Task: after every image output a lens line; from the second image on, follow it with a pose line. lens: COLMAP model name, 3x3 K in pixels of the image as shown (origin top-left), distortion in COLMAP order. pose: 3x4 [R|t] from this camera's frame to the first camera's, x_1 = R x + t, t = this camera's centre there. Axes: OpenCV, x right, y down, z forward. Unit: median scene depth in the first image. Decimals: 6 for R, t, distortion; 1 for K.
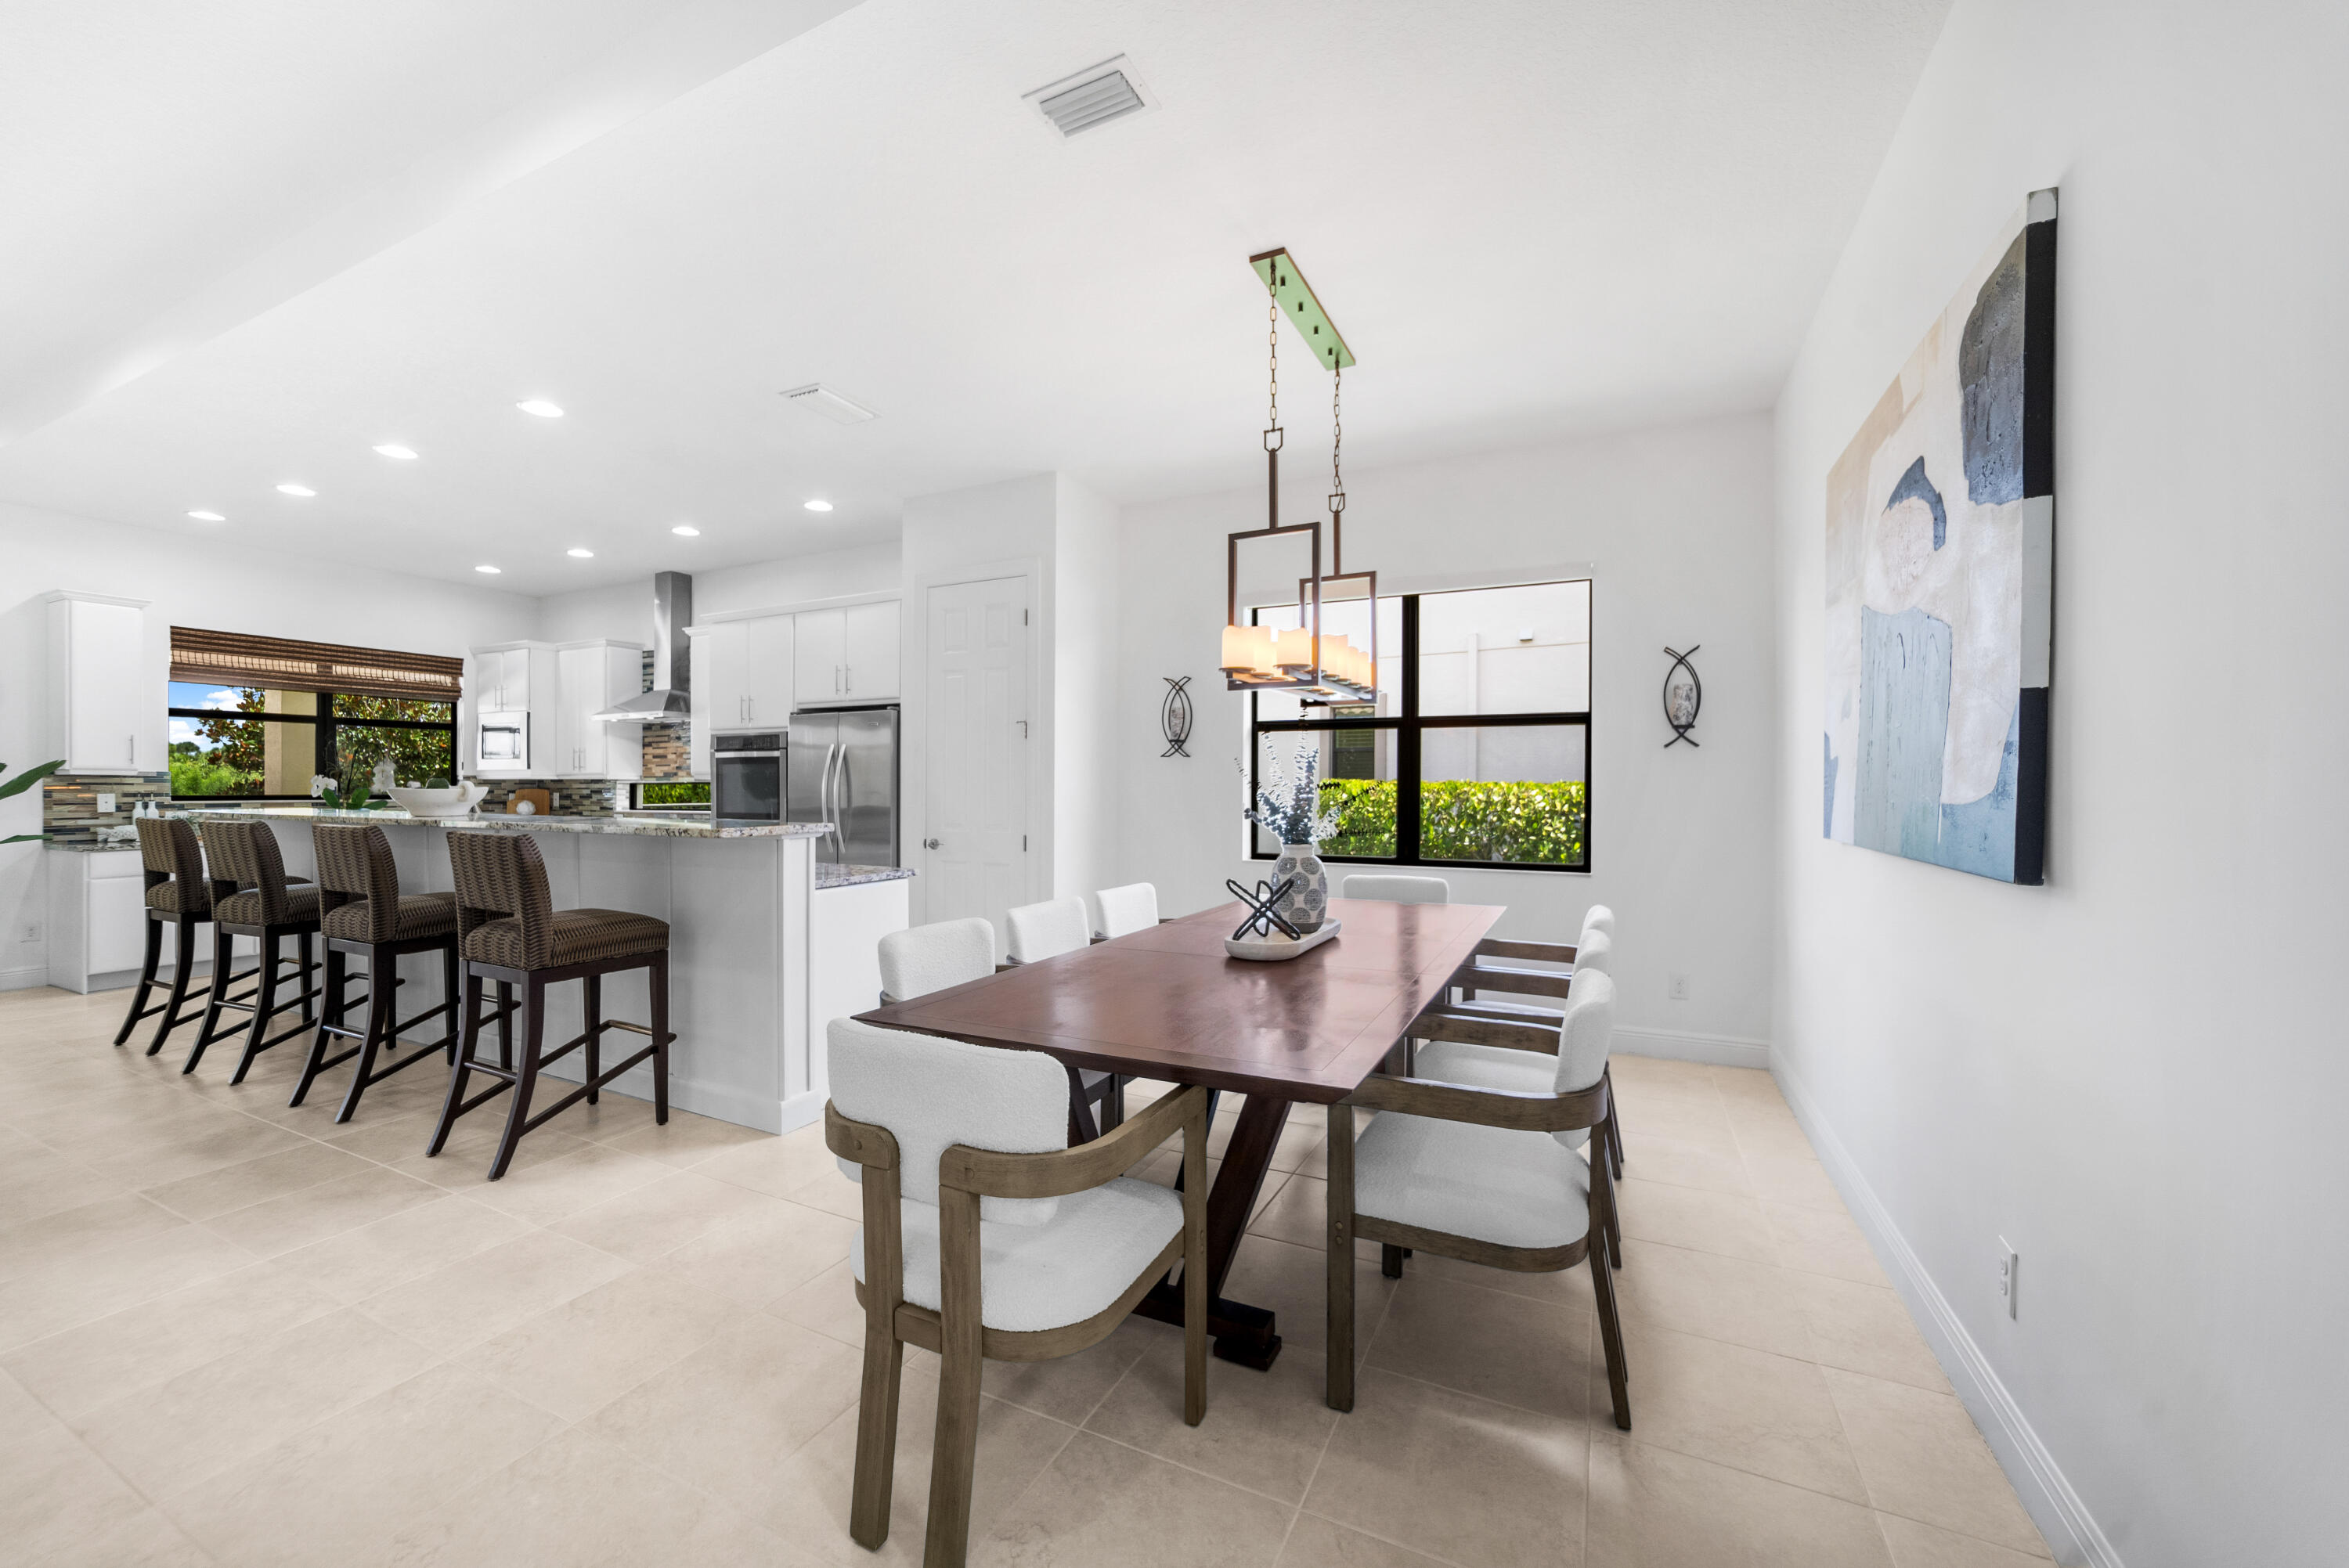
lens RADIAL K [[915.6, 0, 1163.8], [0, 915.6, 786.1], [0, 0, 1]] dist [-0.016856, 0.005169]
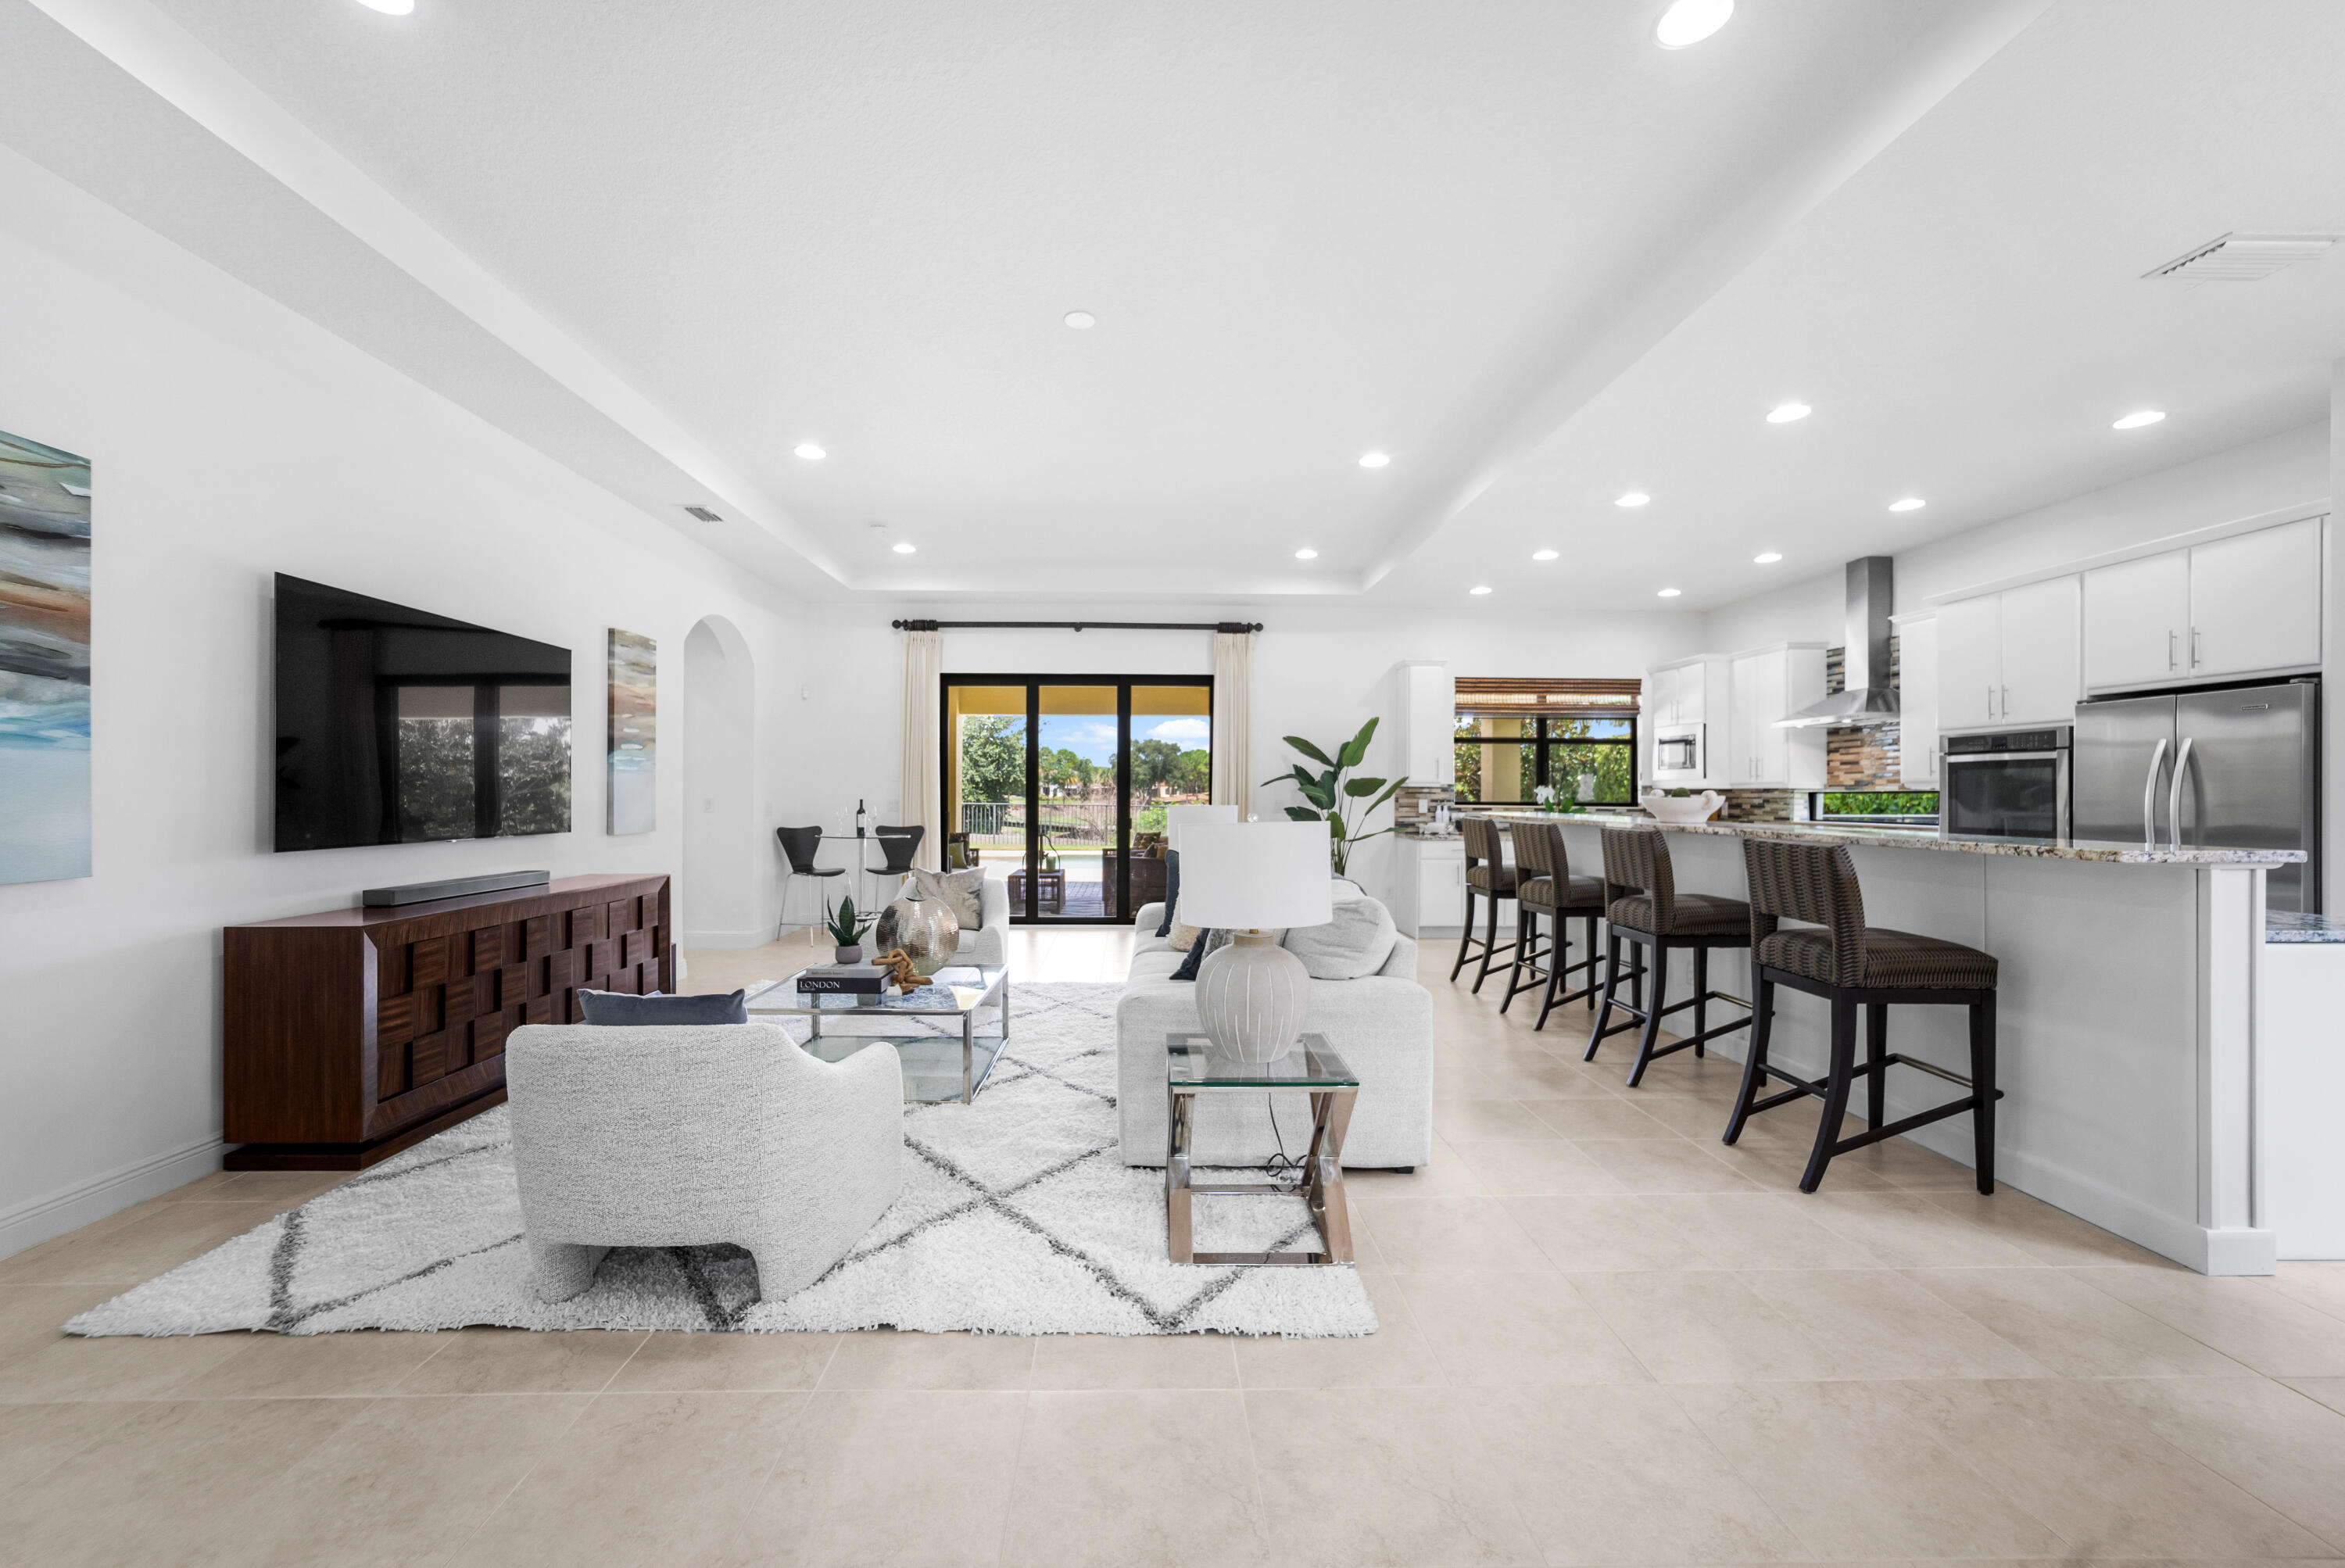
lens RADIAL K [[914.2, 0, 1150.0], [0, 914.2, 791.0], [0, 0, 1]] dist [-0.016856, 0.005169]
pose [[0.463615, -0.000818, -0.886037, -0.102007], [-0.003282, 0.999991, -0.002641, 0.000063], [0.886031, 0.004133, 0.463608, -0.051424]]
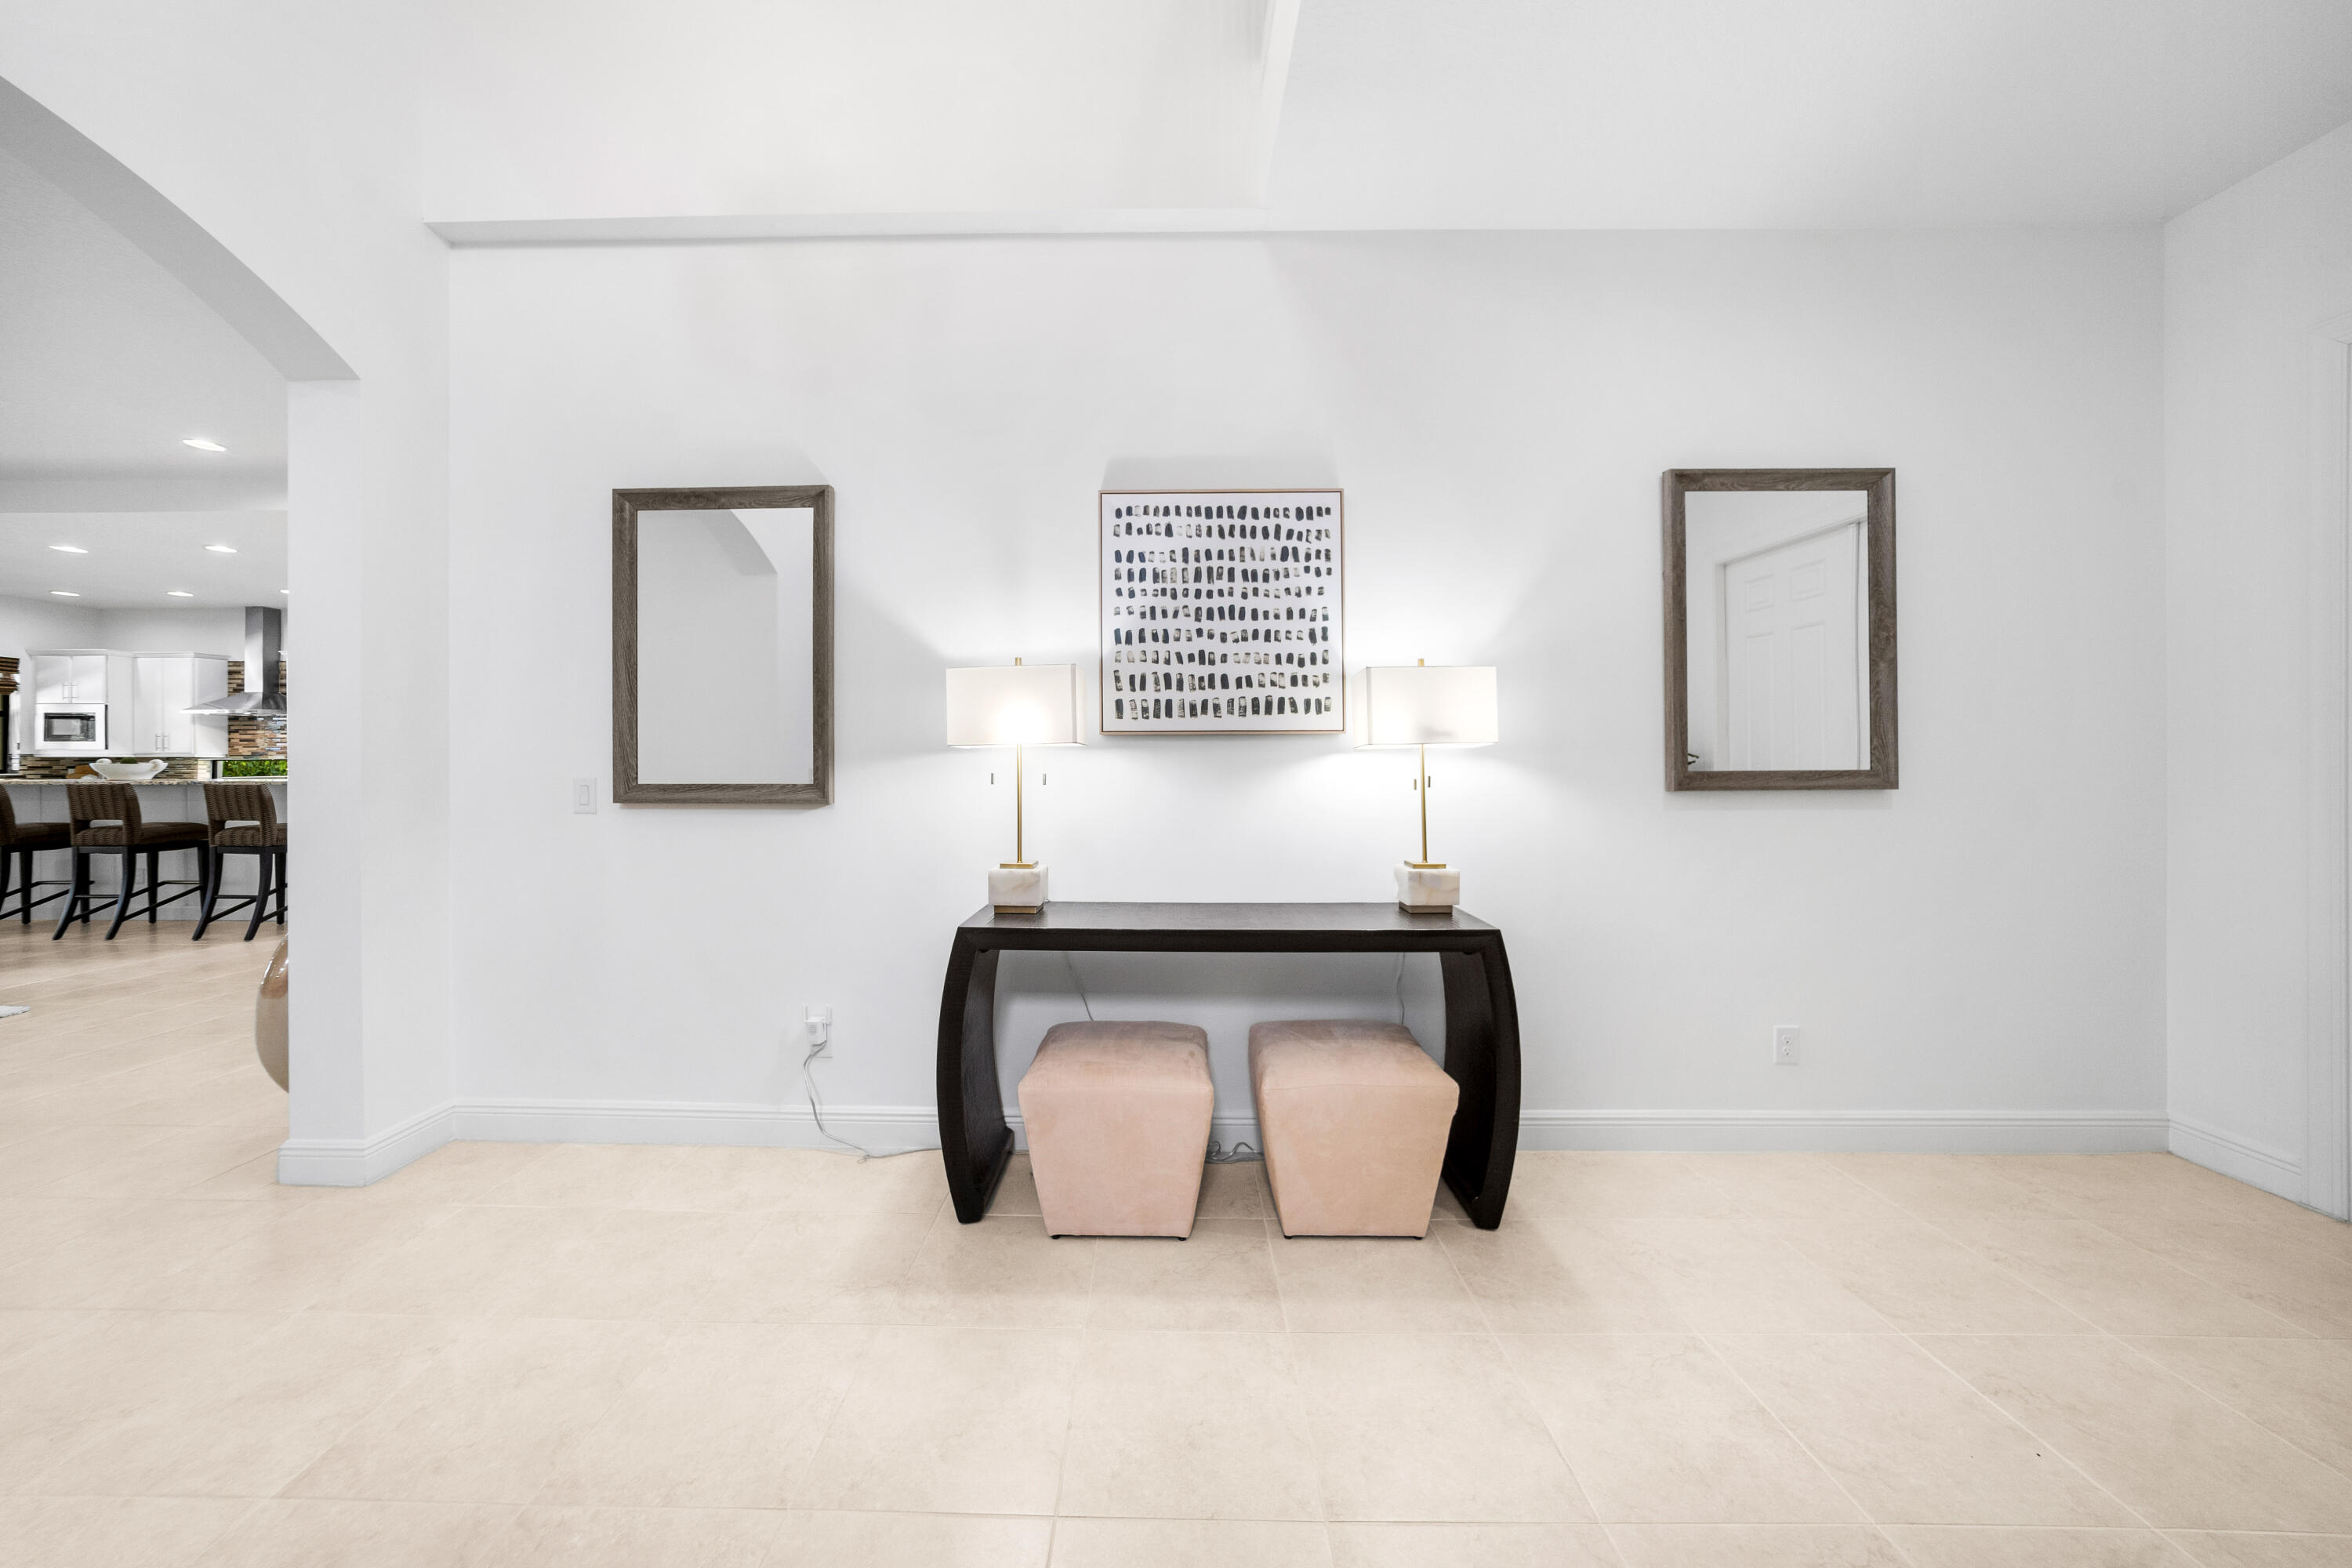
lens RADIAL K [[788.6, 0, 1139.7], [0, 788.6, 759.9], [0, 0, 1]] dist [-0.000729, 0.000226]
pose [[0.906164, -0.003613, 0.422911, 0.211573], [0.003752, 0.999993, 0.000504, 0.001978], [-0.422910, 0.001130, 0.906171, -0.852796]]
